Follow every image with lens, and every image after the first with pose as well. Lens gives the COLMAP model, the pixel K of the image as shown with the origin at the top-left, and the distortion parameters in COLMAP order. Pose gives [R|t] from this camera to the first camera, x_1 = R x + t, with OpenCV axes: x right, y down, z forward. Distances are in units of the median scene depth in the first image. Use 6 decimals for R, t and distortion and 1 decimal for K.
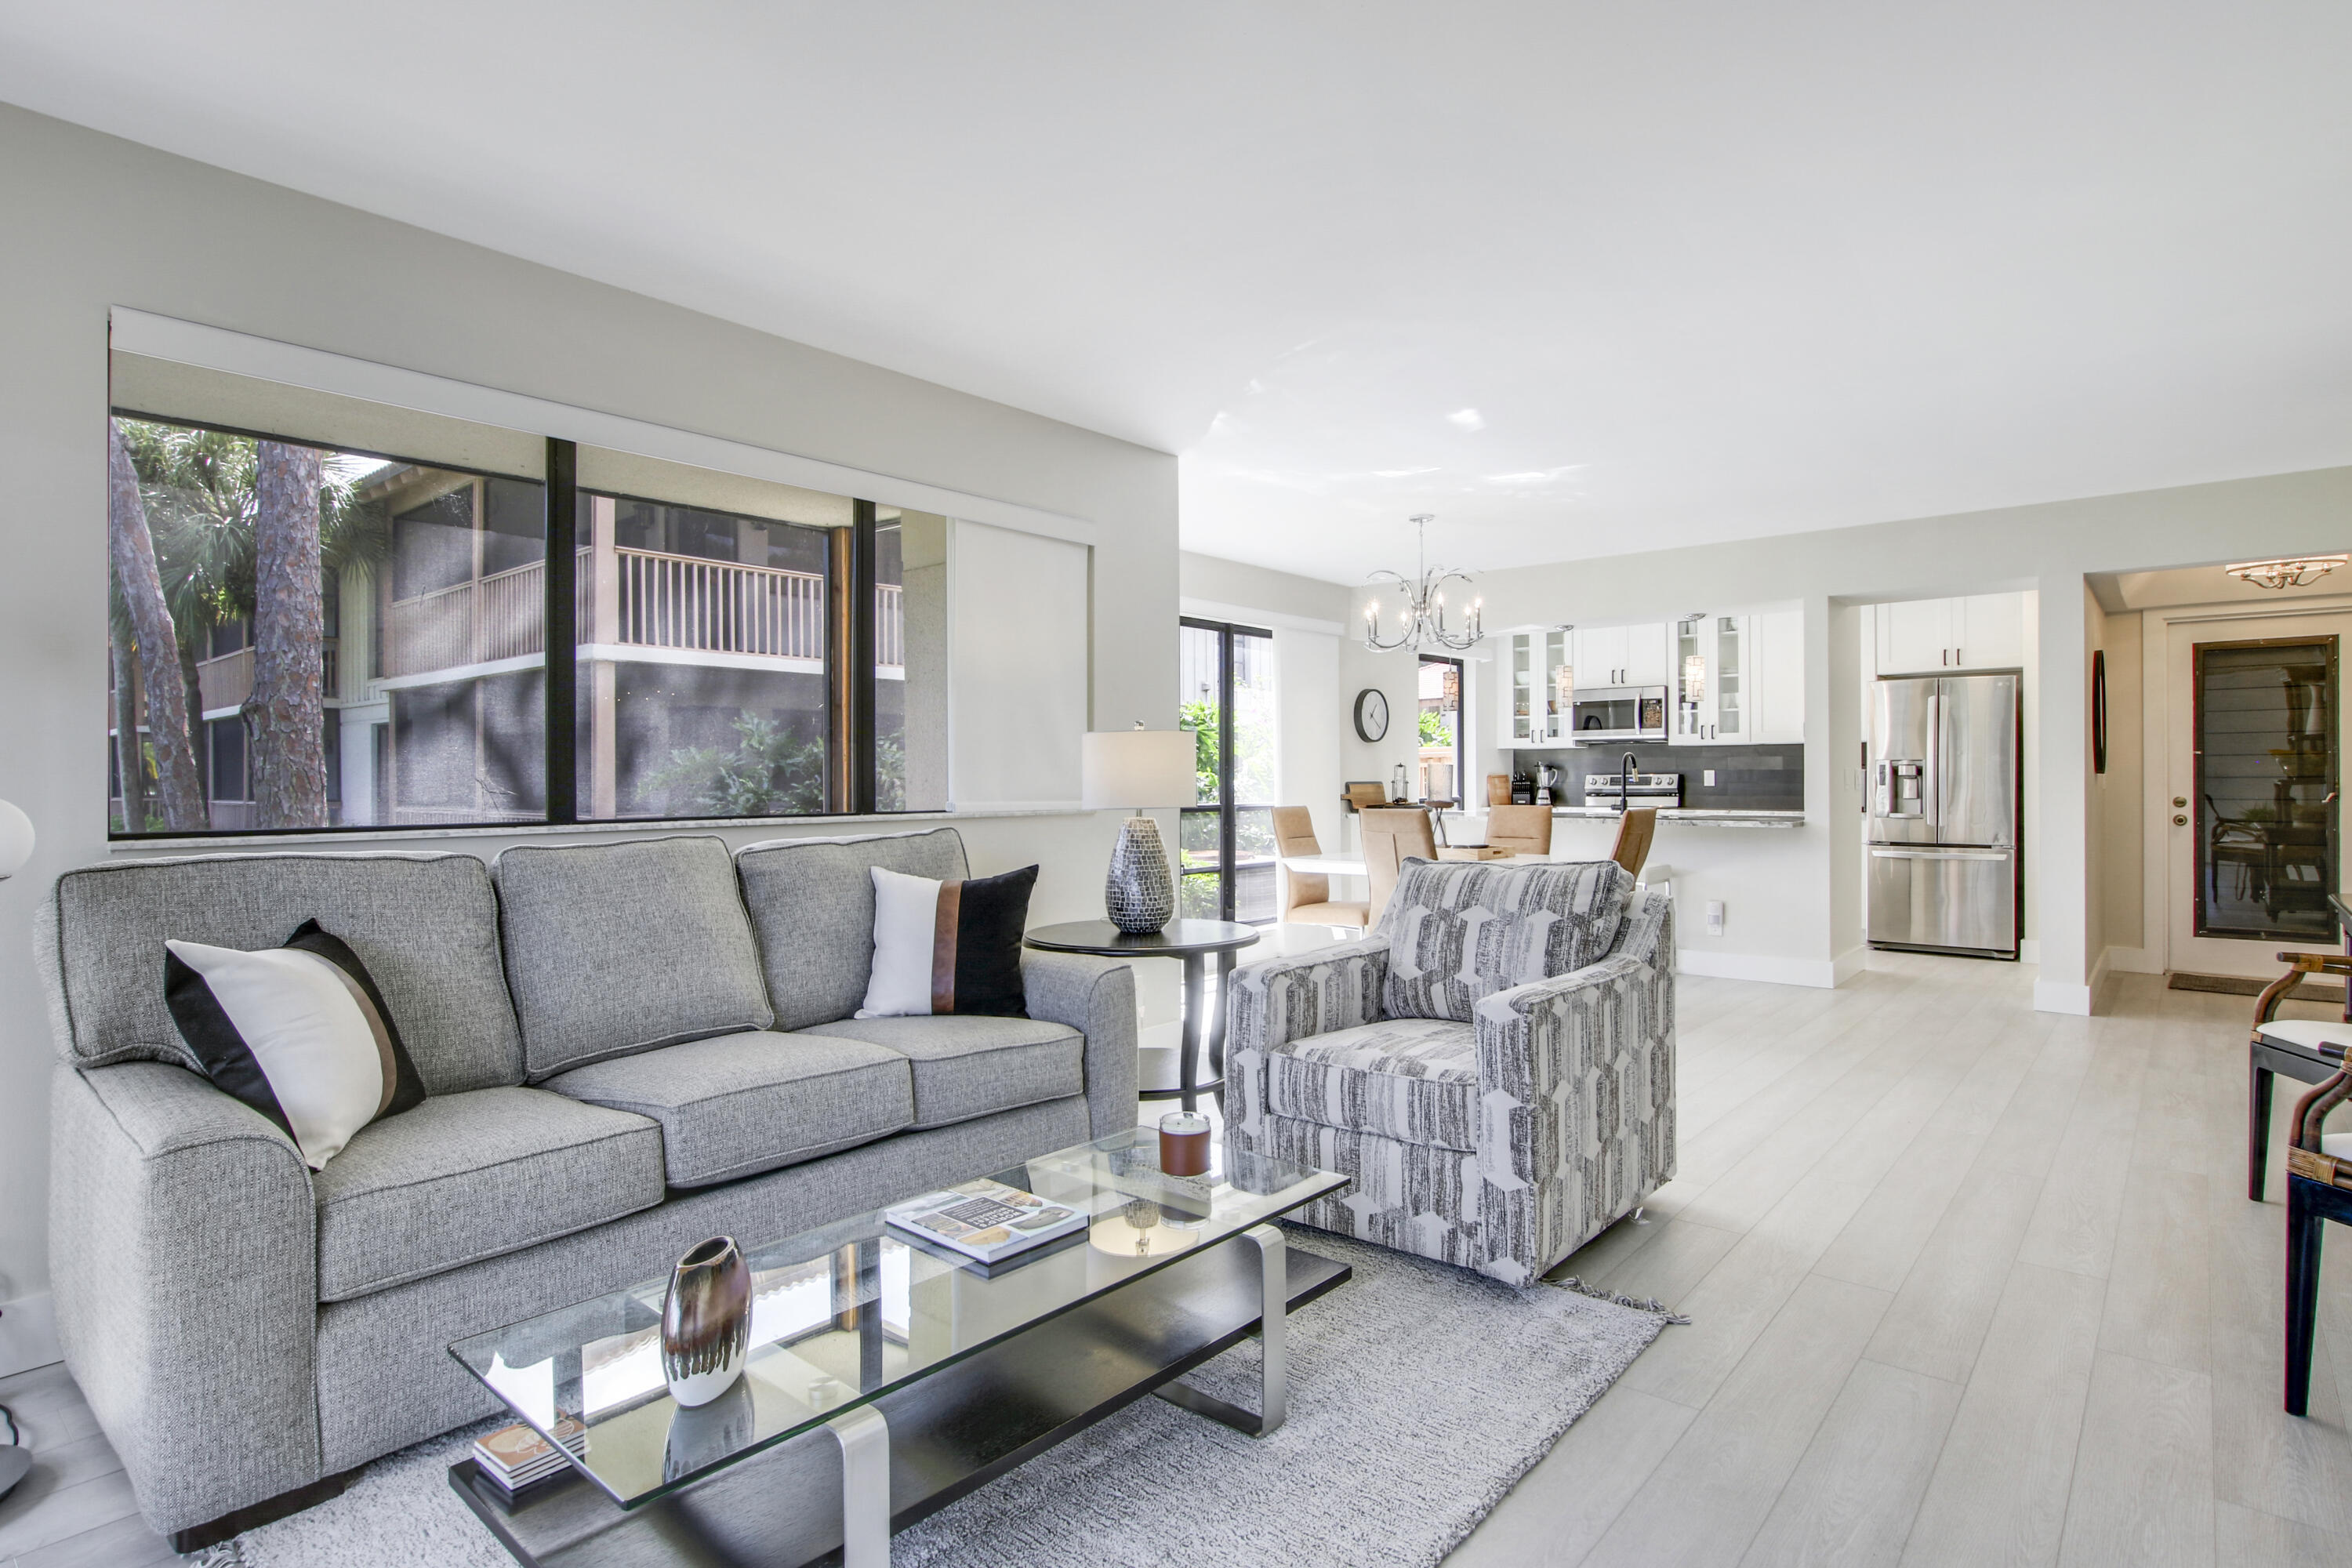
lens RADIAL K [[1234.4, 0, 1169.9], [0, 1234.4, 748.2], [0, 0, 1]] dist [-0.021415, 0.000583]
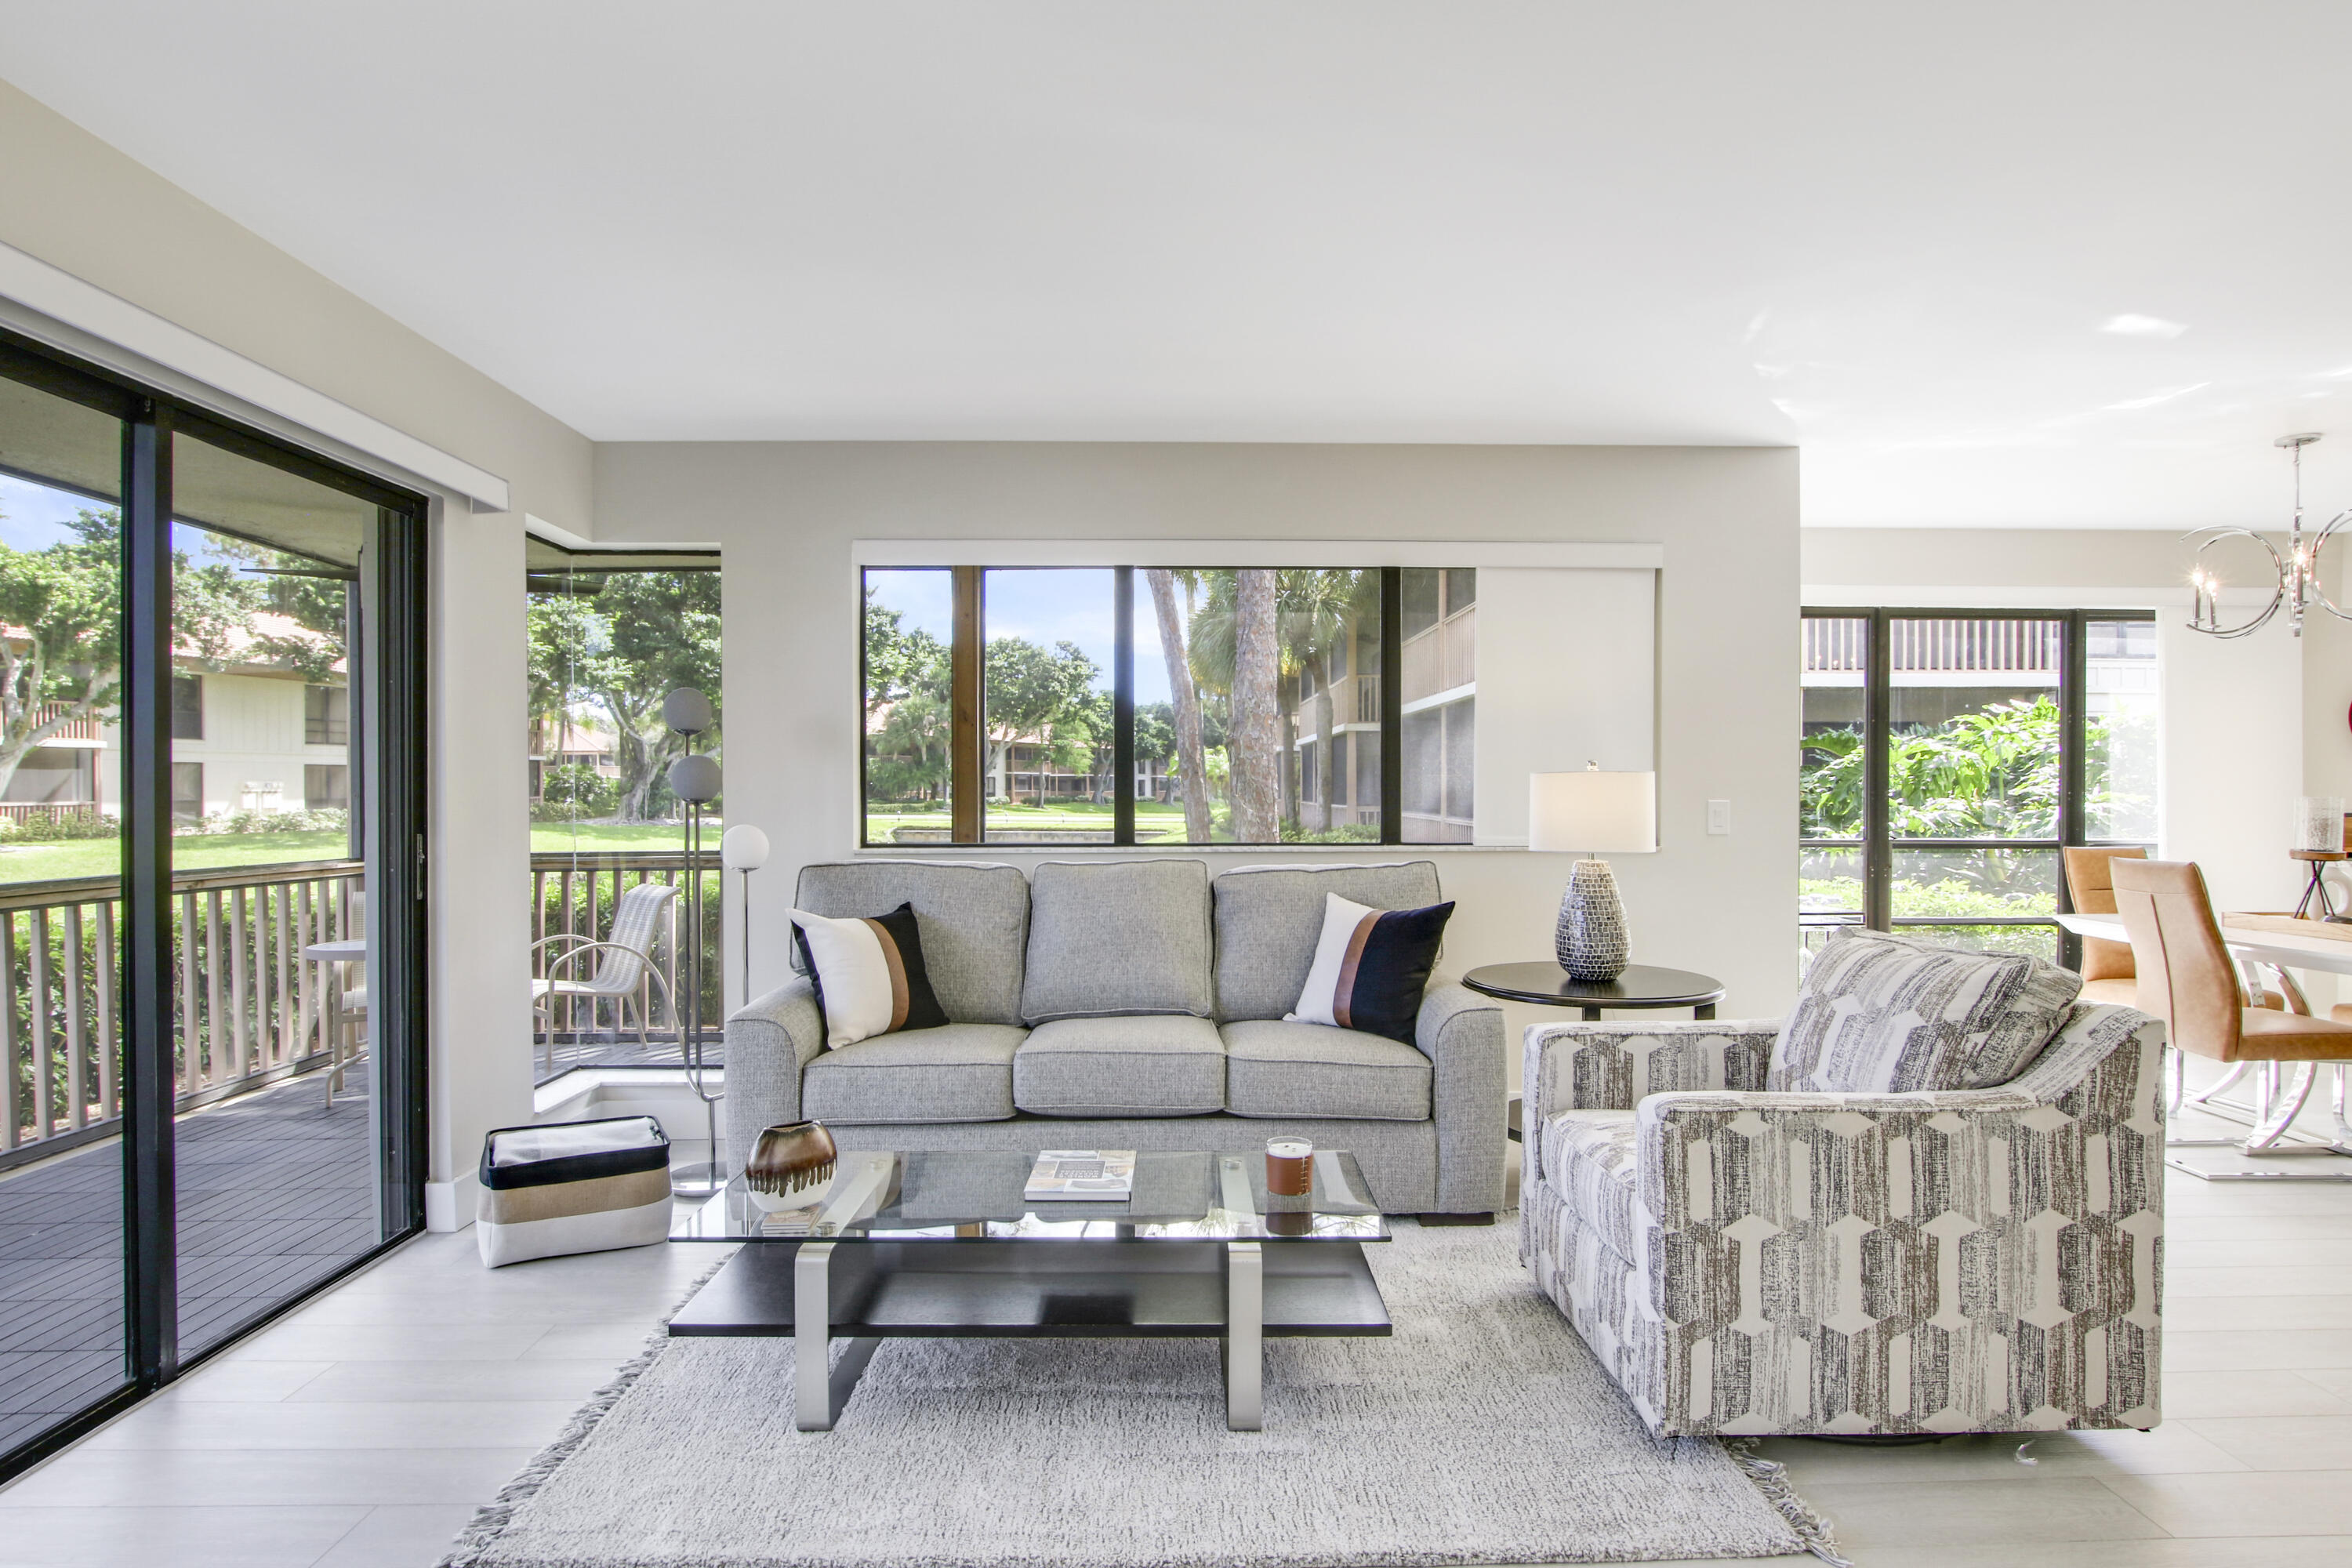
lens RADIAL K [[1205.2, 0, 1183.8], [0, 1205.2, 771.4], [0, 0, 1]] dist [-0.005861, 0.000138]
pose [[0.668371, -0.003489, -0.743820, 0.219088], [0.015270, 0.999843, 0.009032, -0.012825], [0.743672, -0.017395, 0.668319, 0.062136]]
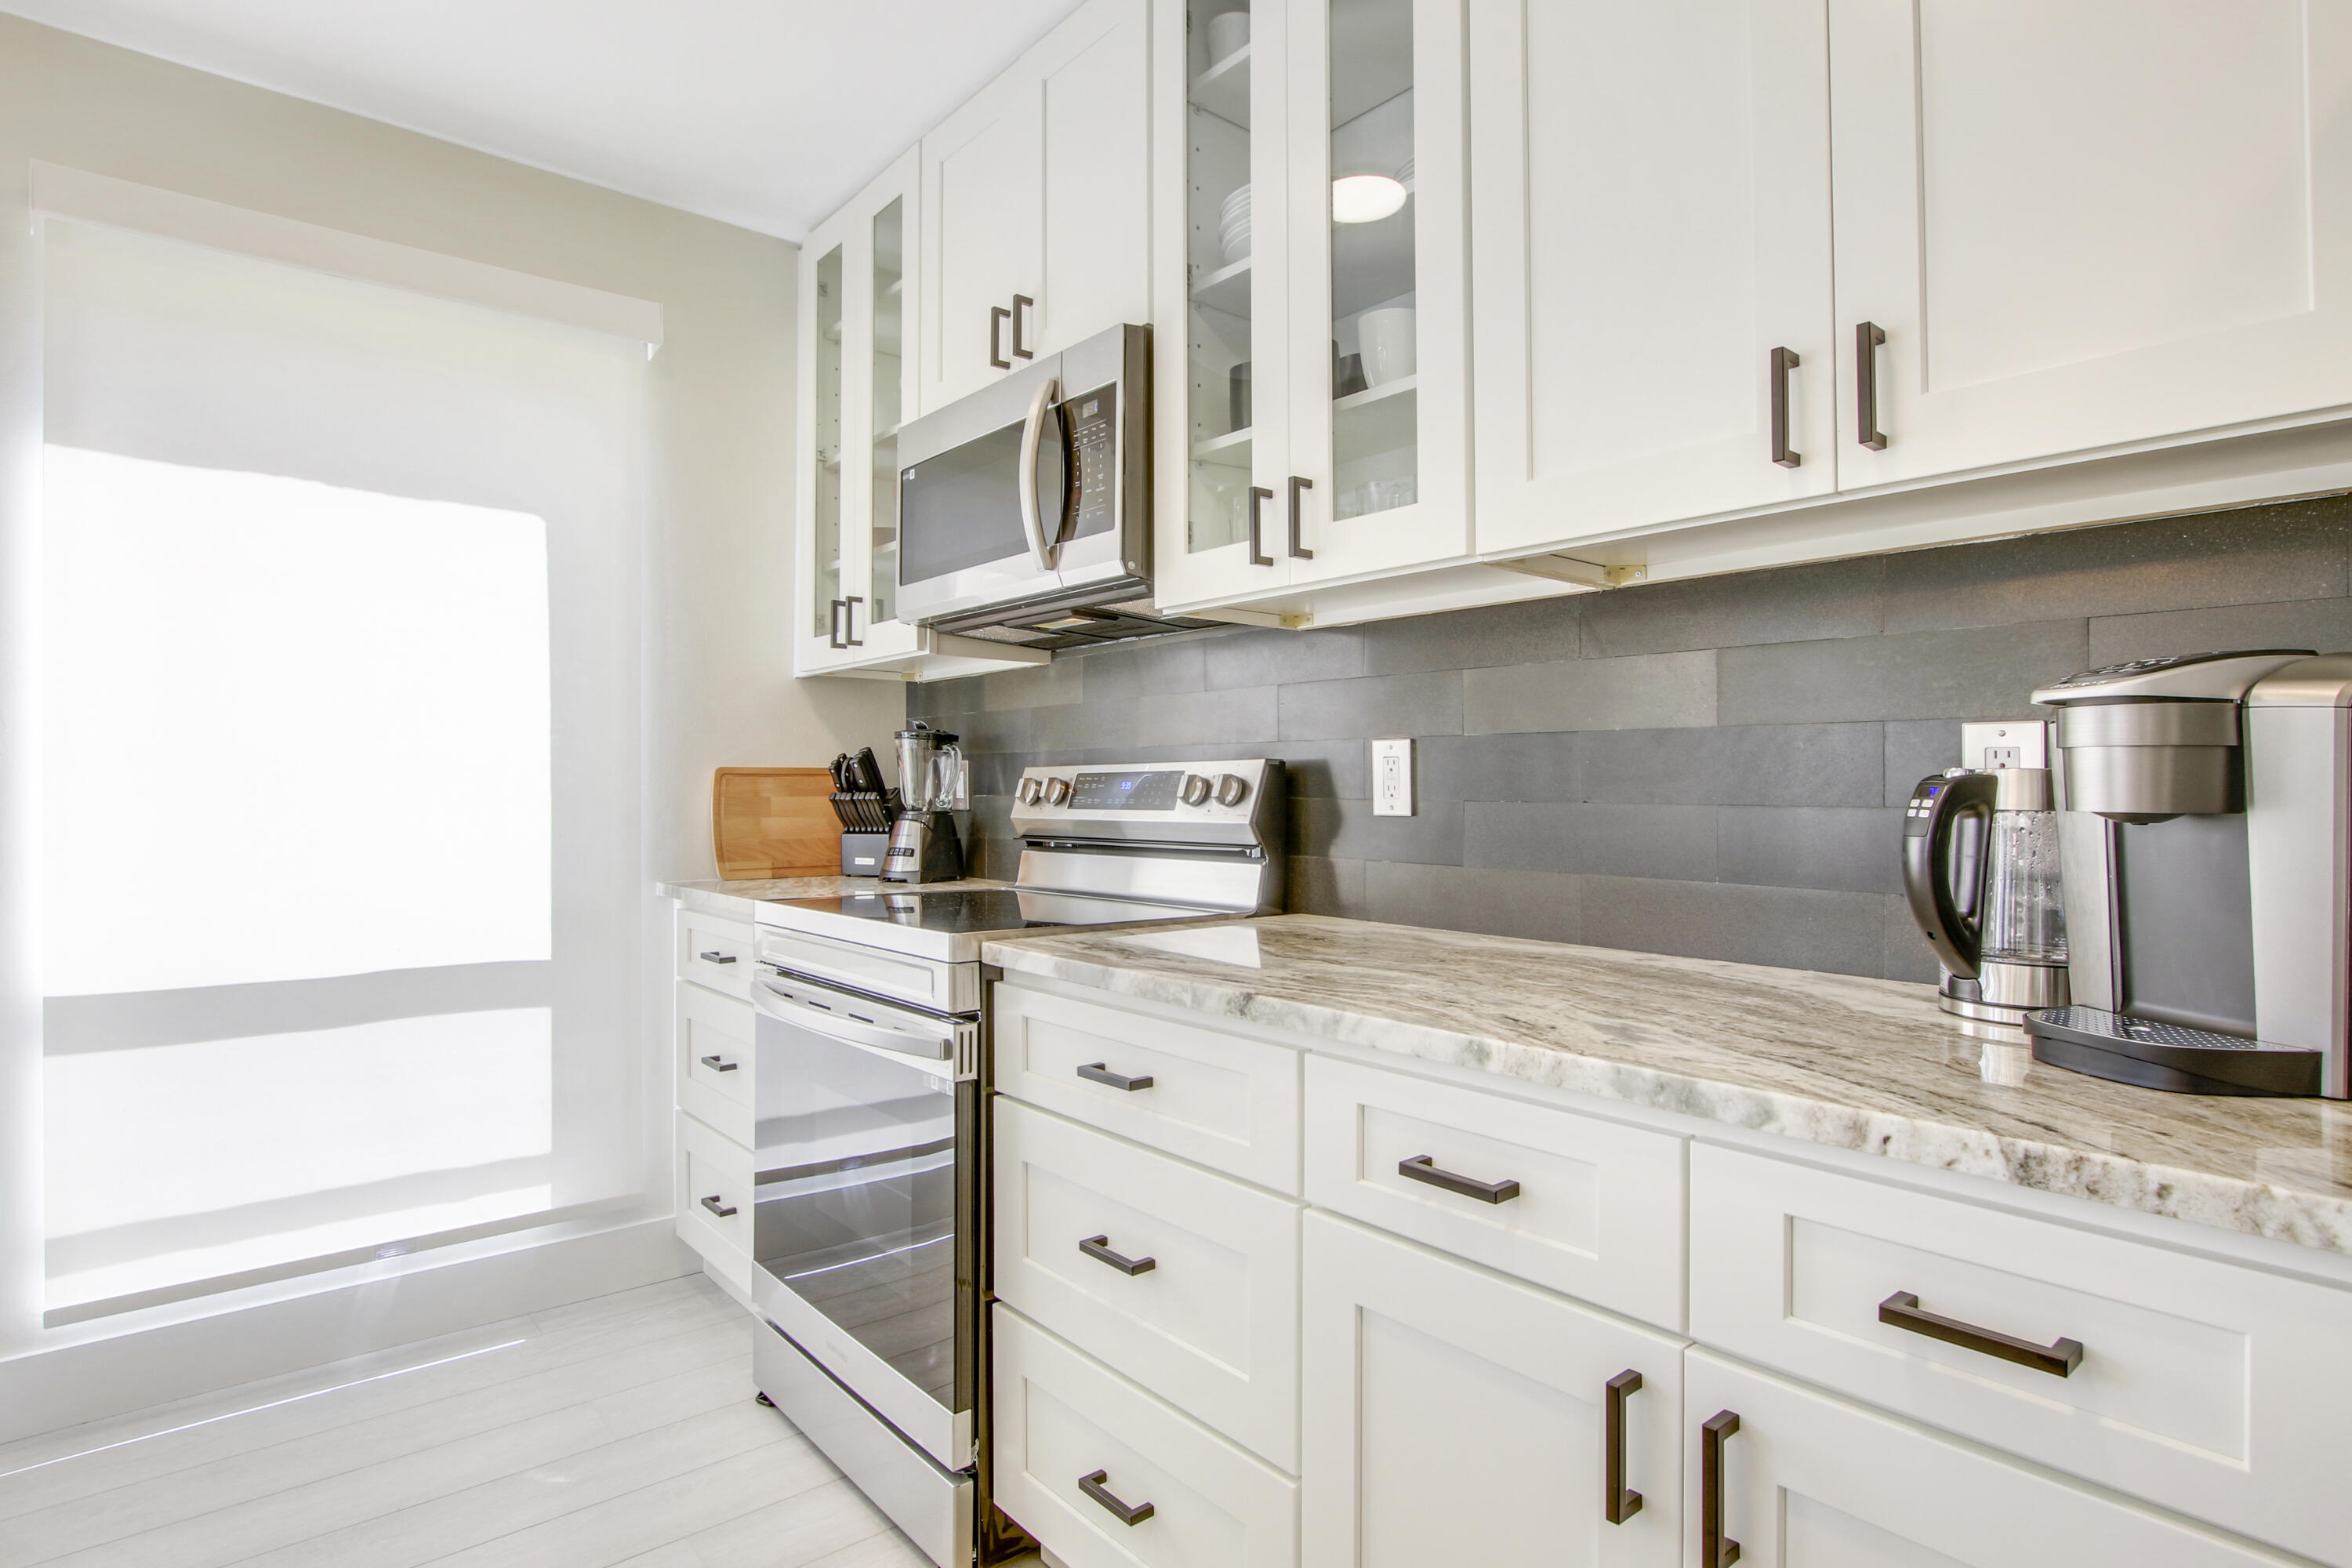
lens RADIAL K [[1223.7, 0, 1174.1], [0, 1223.7, 798.1], [0, 0, 1]] dist [-0.012433, -0.000767]
pose [[0.987664, 0.005174, -0.156504, 0.498667], [-0.000424, 0.999539, 0.030372, 0.024661], [0.156589, -0.029931, 0.987210, 0.906892]]
